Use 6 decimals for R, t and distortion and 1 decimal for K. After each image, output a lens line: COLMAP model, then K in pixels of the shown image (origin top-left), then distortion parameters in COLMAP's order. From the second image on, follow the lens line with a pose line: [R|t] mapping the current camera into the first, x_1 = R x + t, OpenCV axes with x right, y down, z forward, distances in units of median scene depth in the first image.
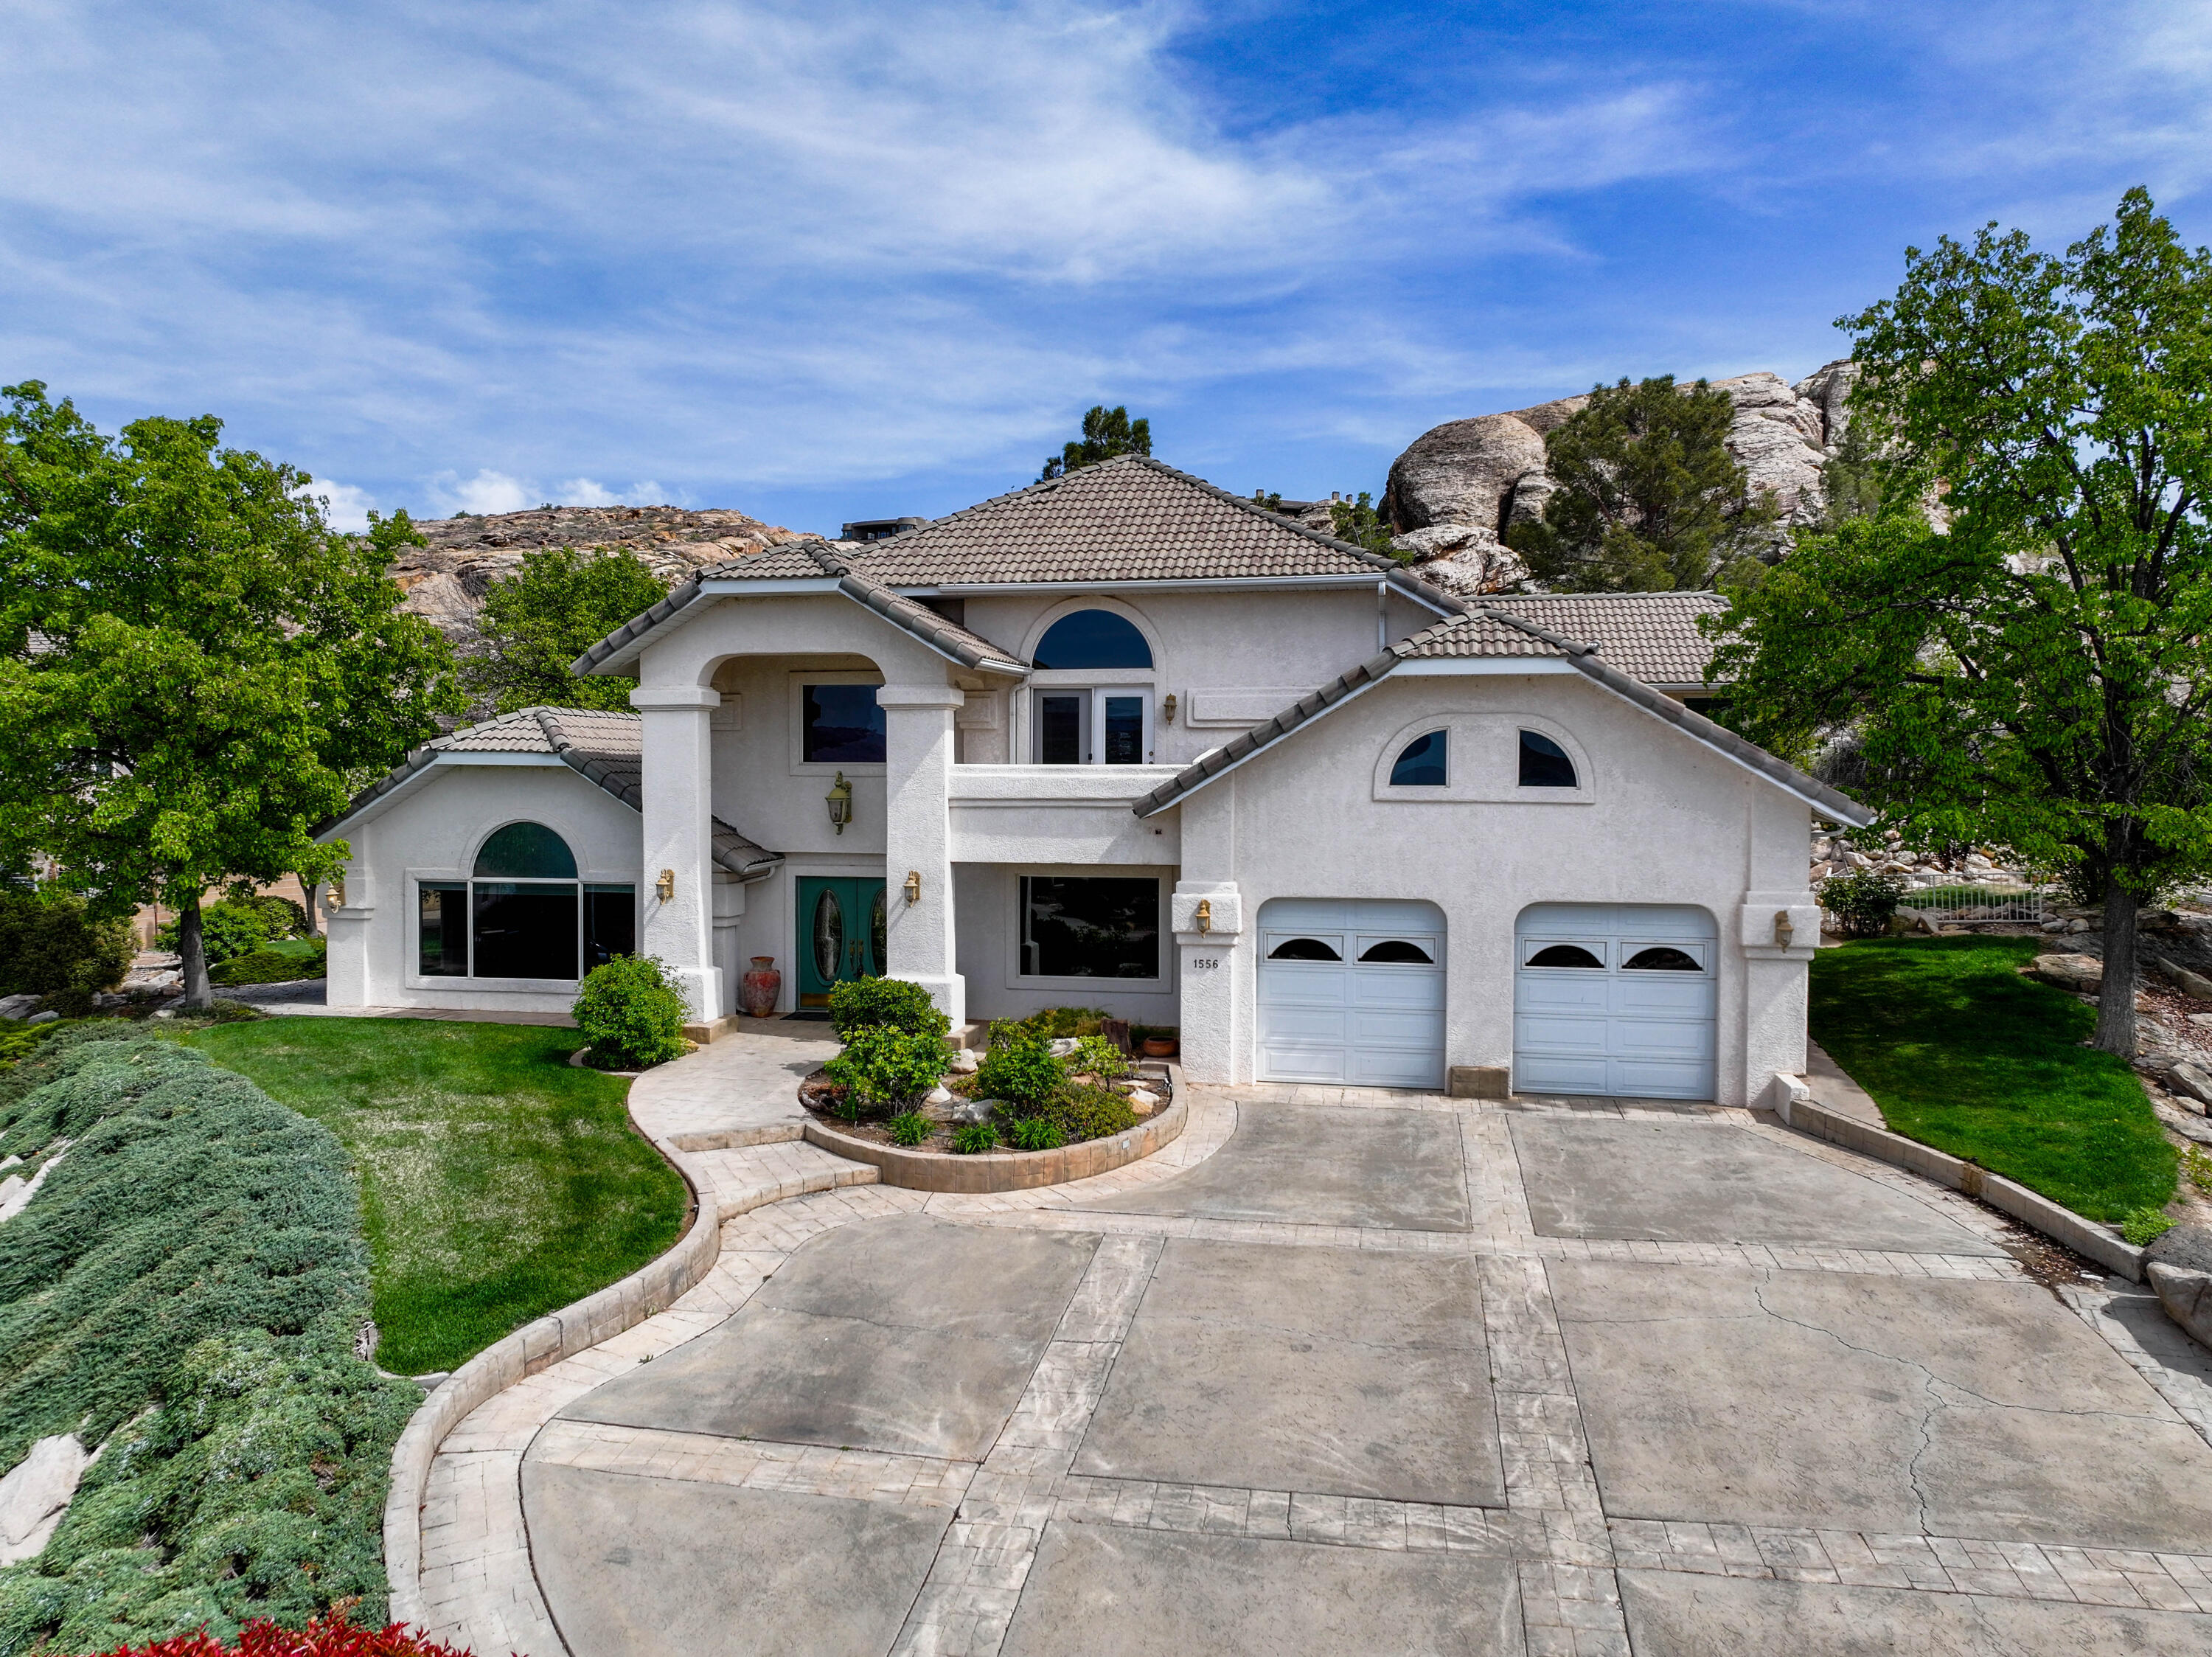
lens RADIAL K [[1563.0, 0, 1106.0], [0, 1563.0, 828.5], [0, 0, 1]] dist [-0.009728, 0.031013]
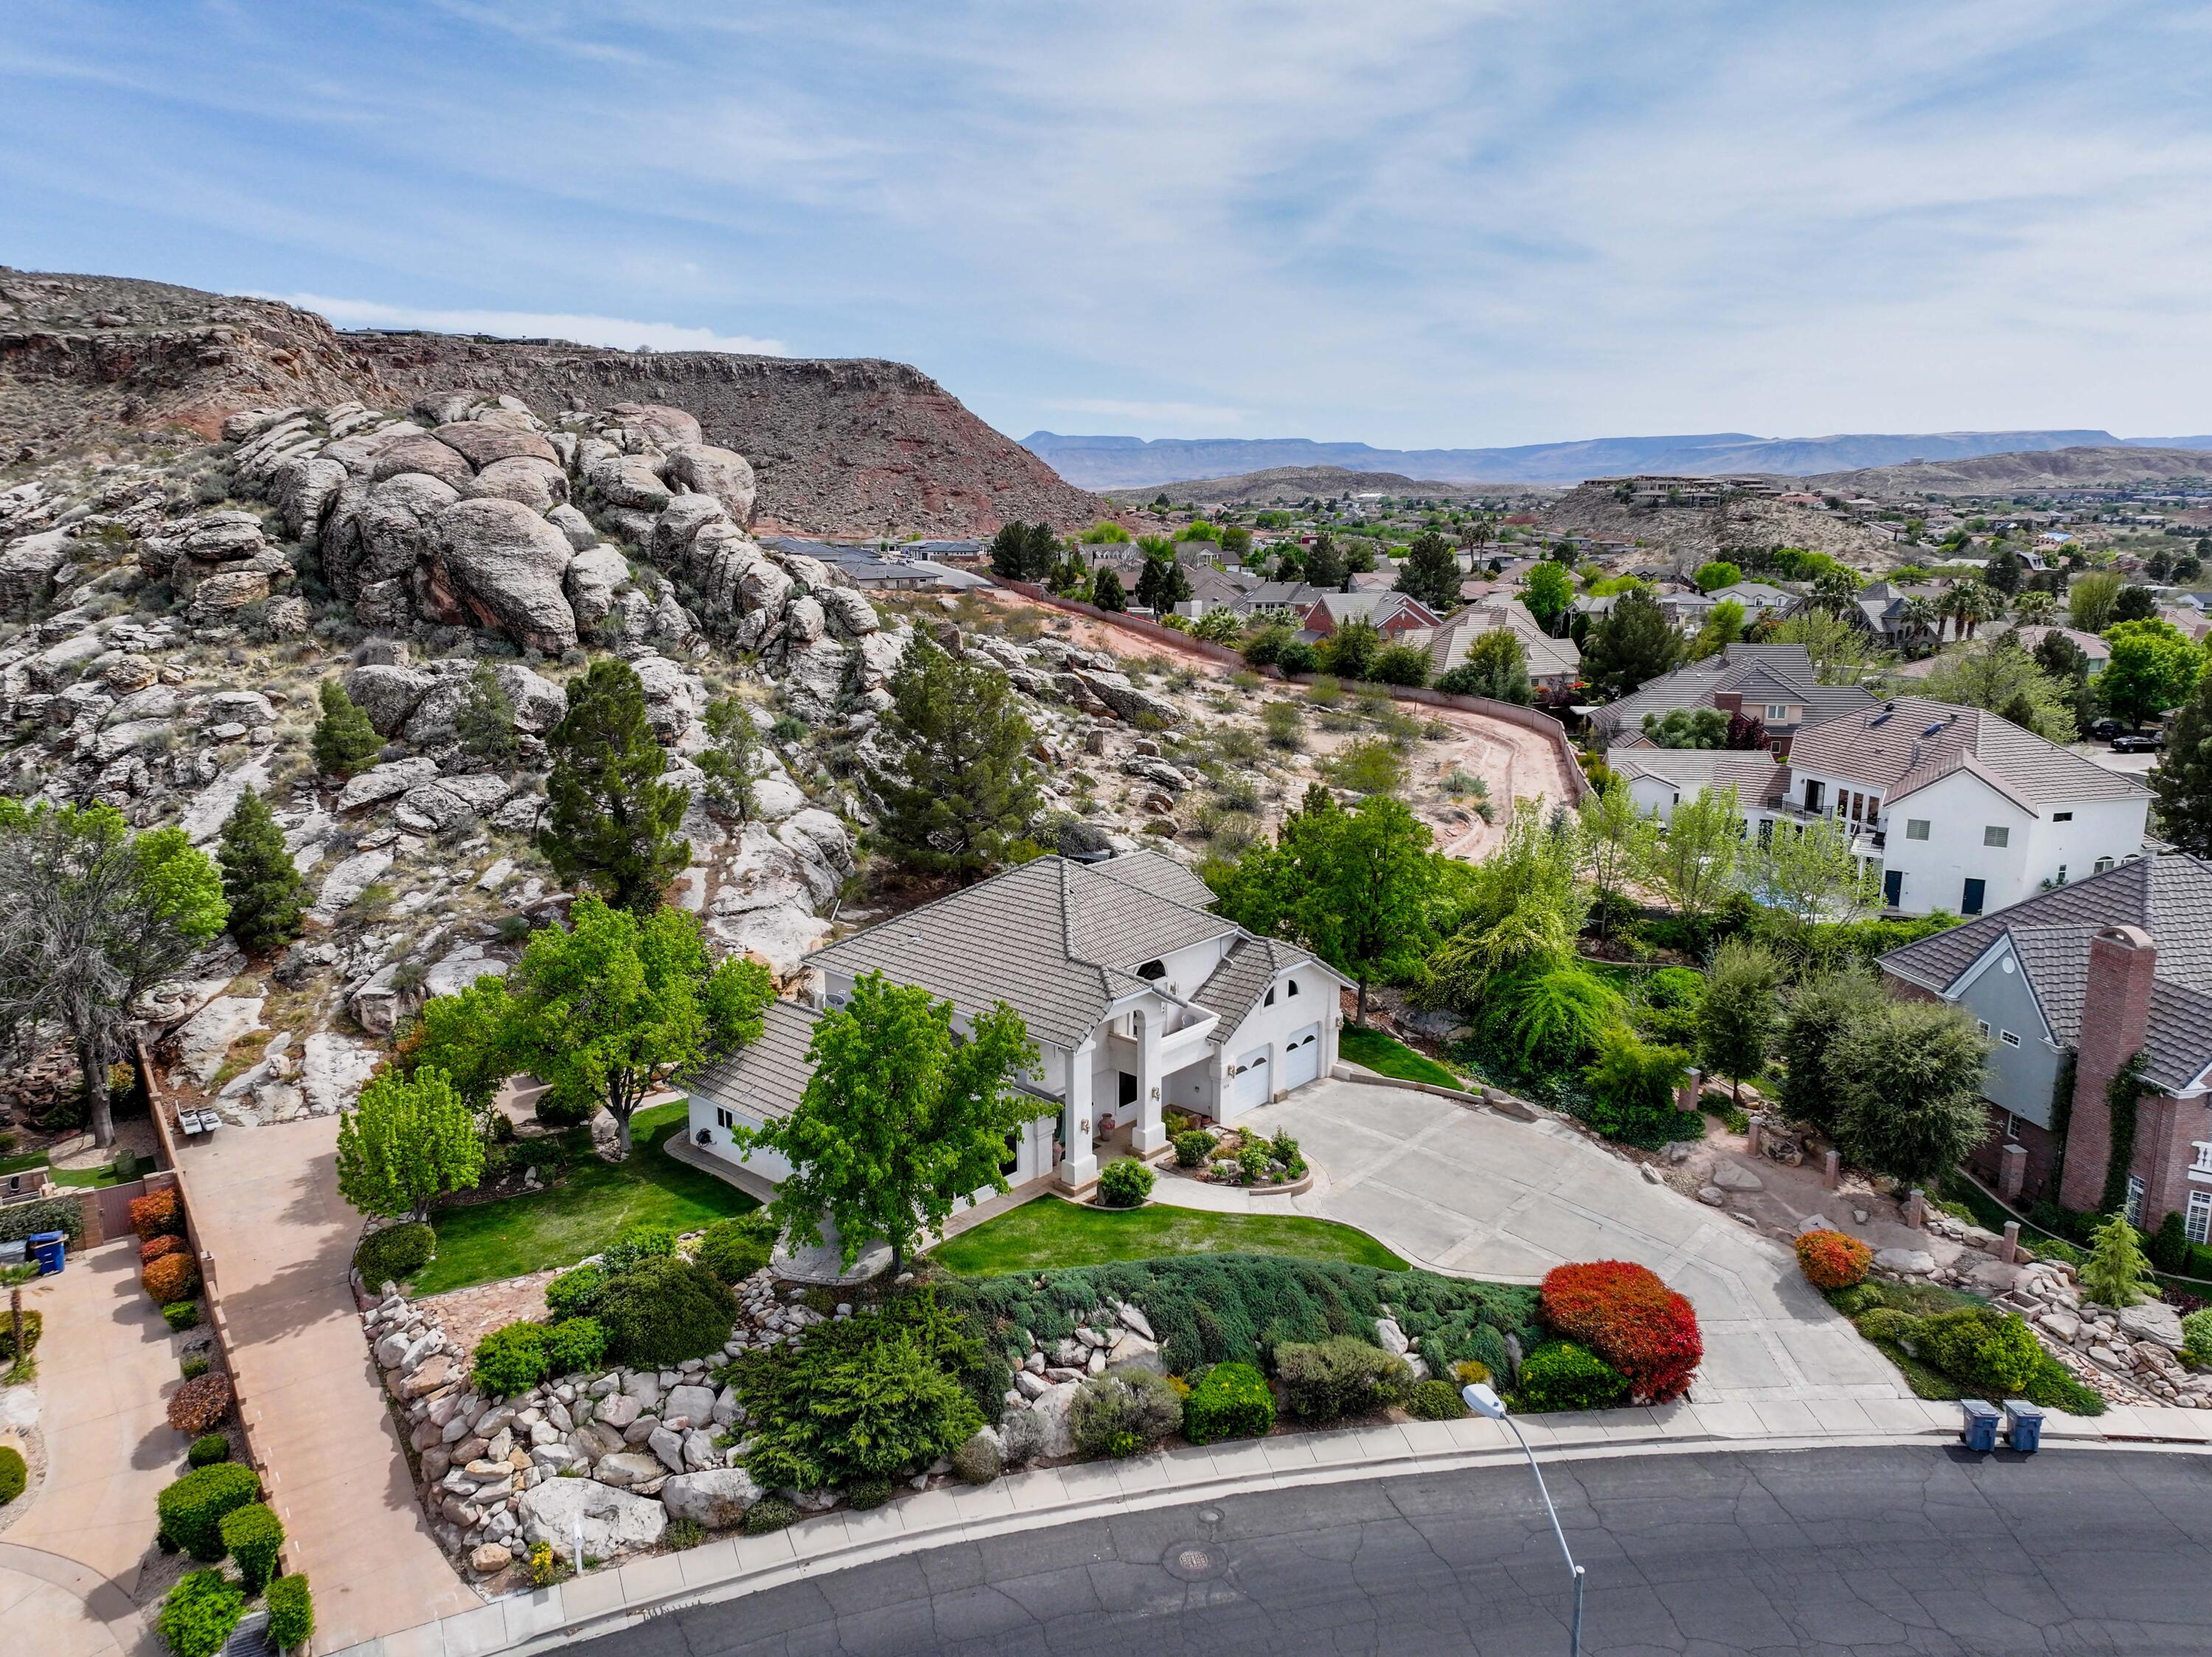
lens RADIAL K [[1563.0, 0, 1106.0], [0, 1563.0, 828.5], [0, 0, 1]] dist [-0.009728, 0.031013]
pose [[0.505062, -0.183012, 0.843456, -2.240824], [0.034525, 0.980762, 0.192131, -0.879065], [-0.862392, -0.067918, 0.501664, -0.165296]]
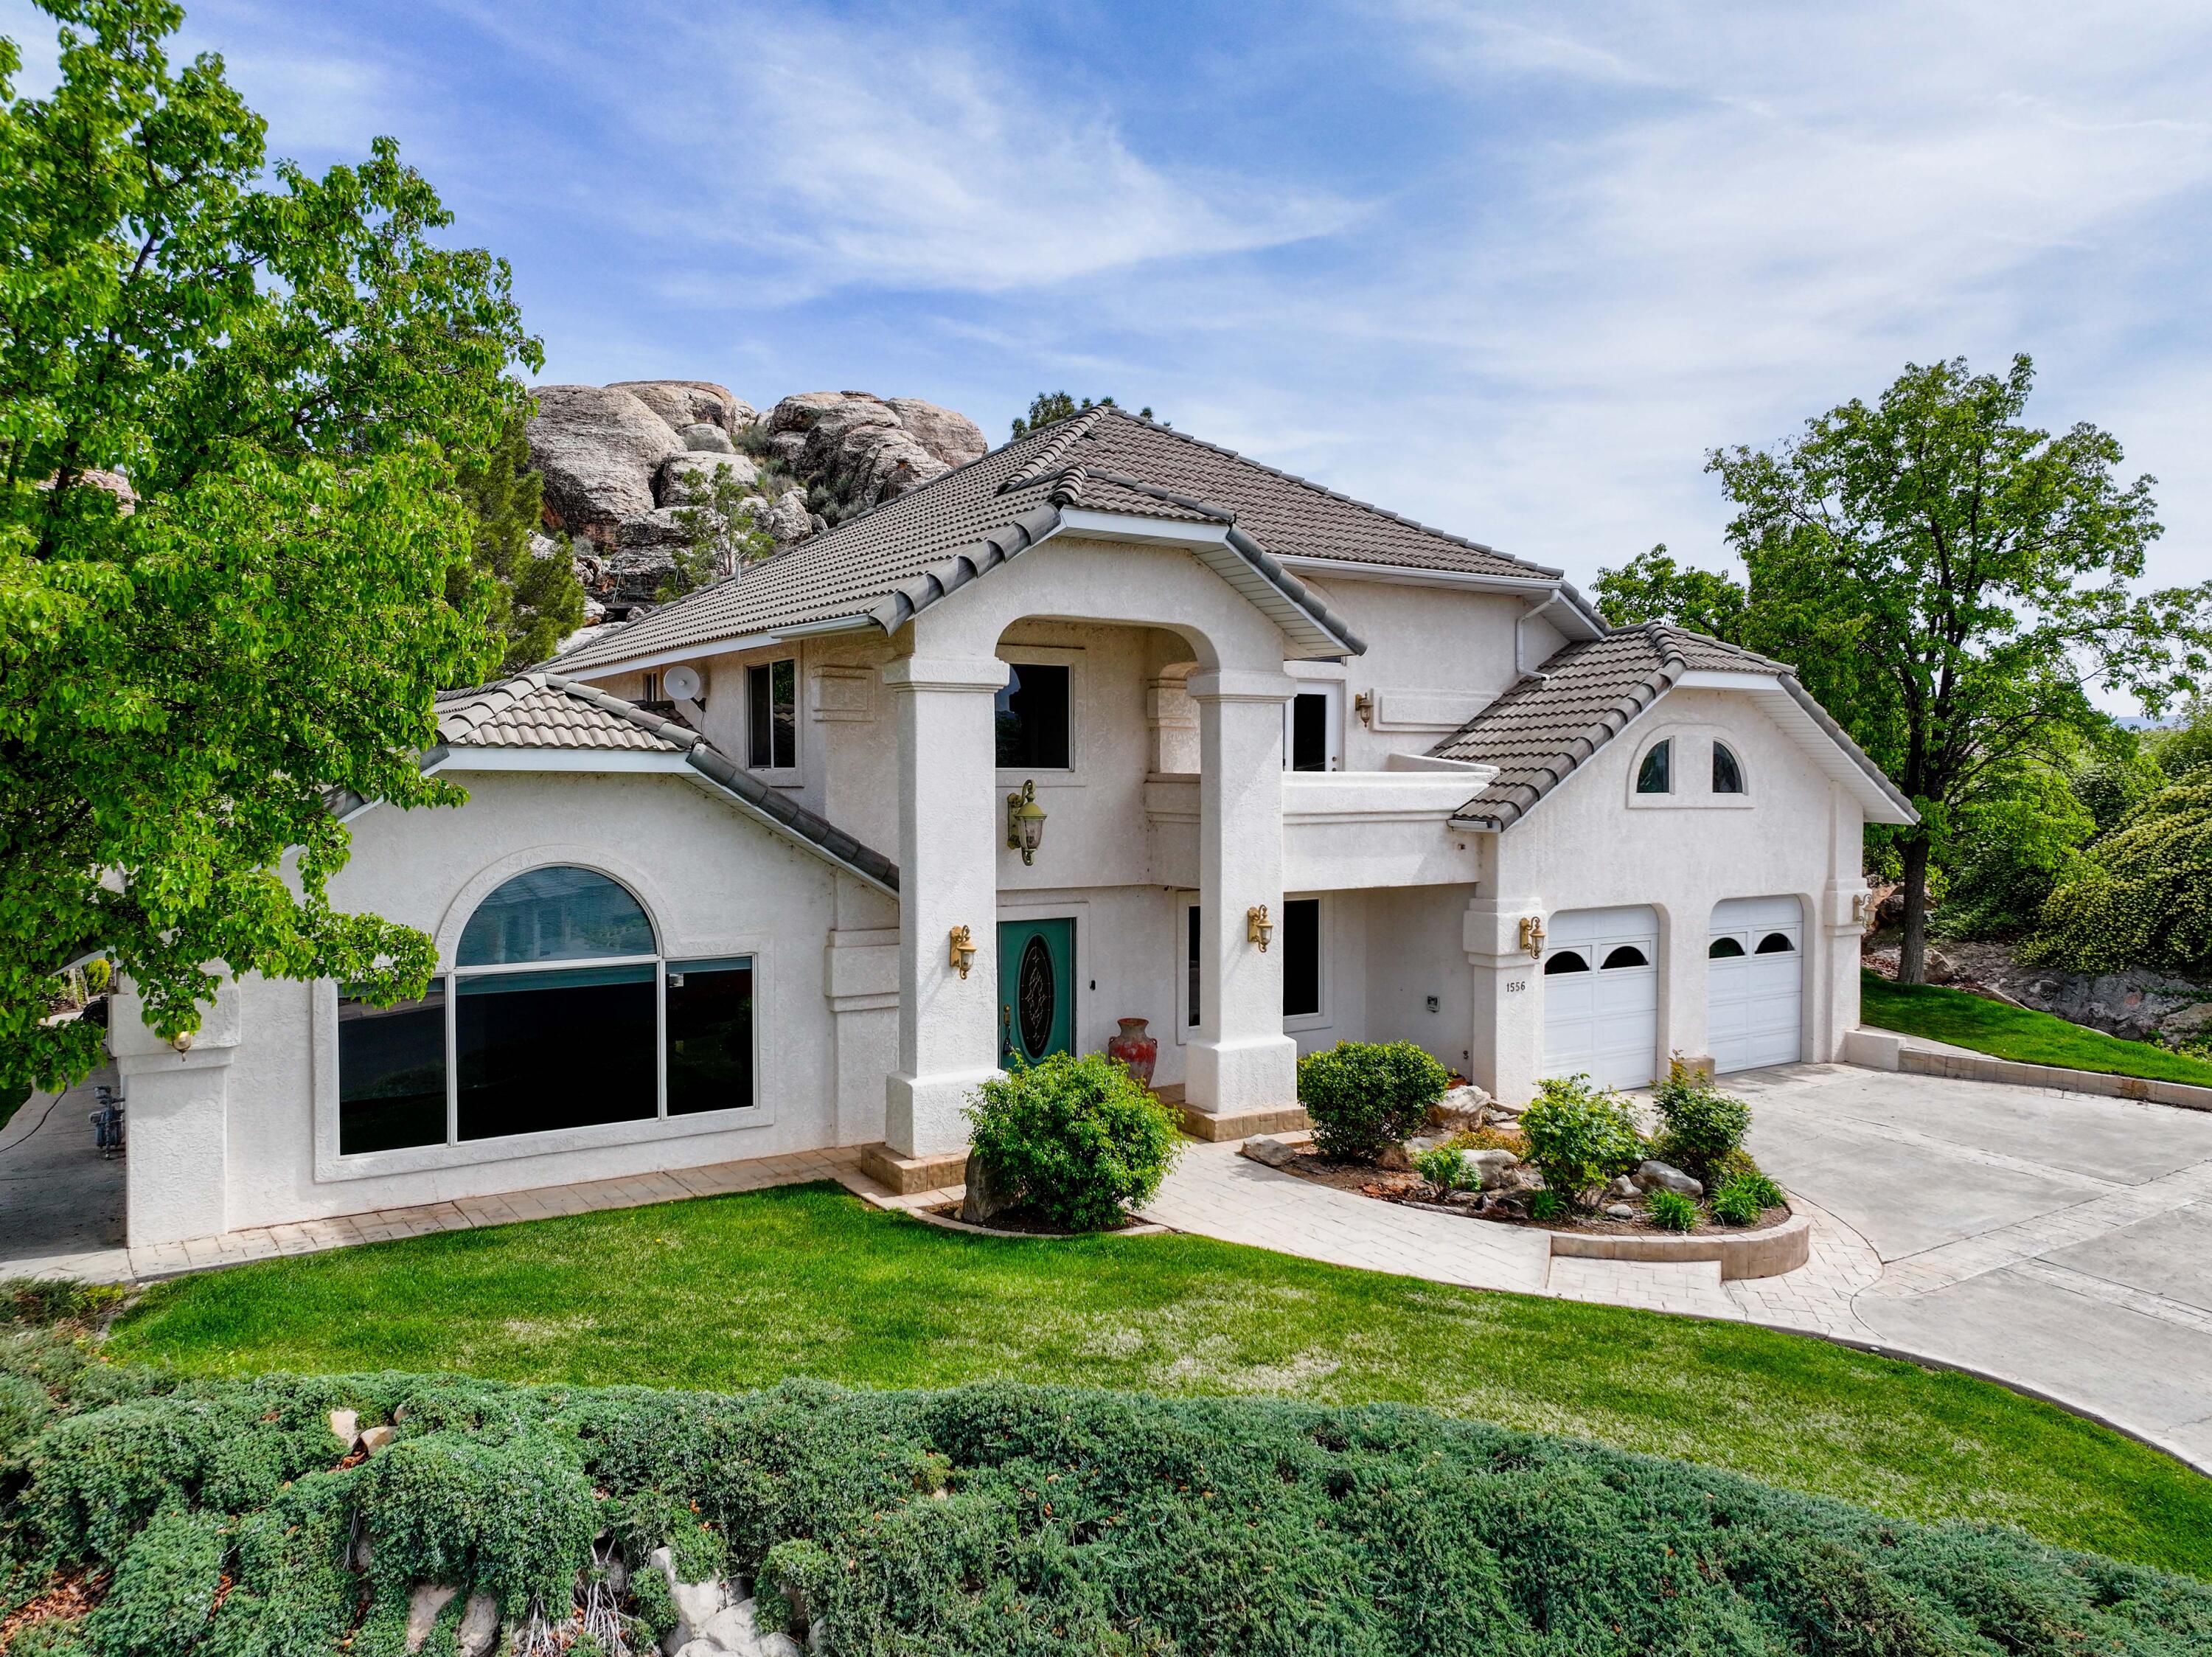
lens RADIAL K [[1563.0, 0, 1106.0], [0, 1563.0, 828.5], [0, 0, 1]] dist [-0.009728, 0.031013]
pose [[0.713256, -0.024104, 0.700489, -0.743250], [0.027184, 0.999608, 0.006716, -0.019907], [-0.700376, 0.014252, 0.713632, 0.497662]]
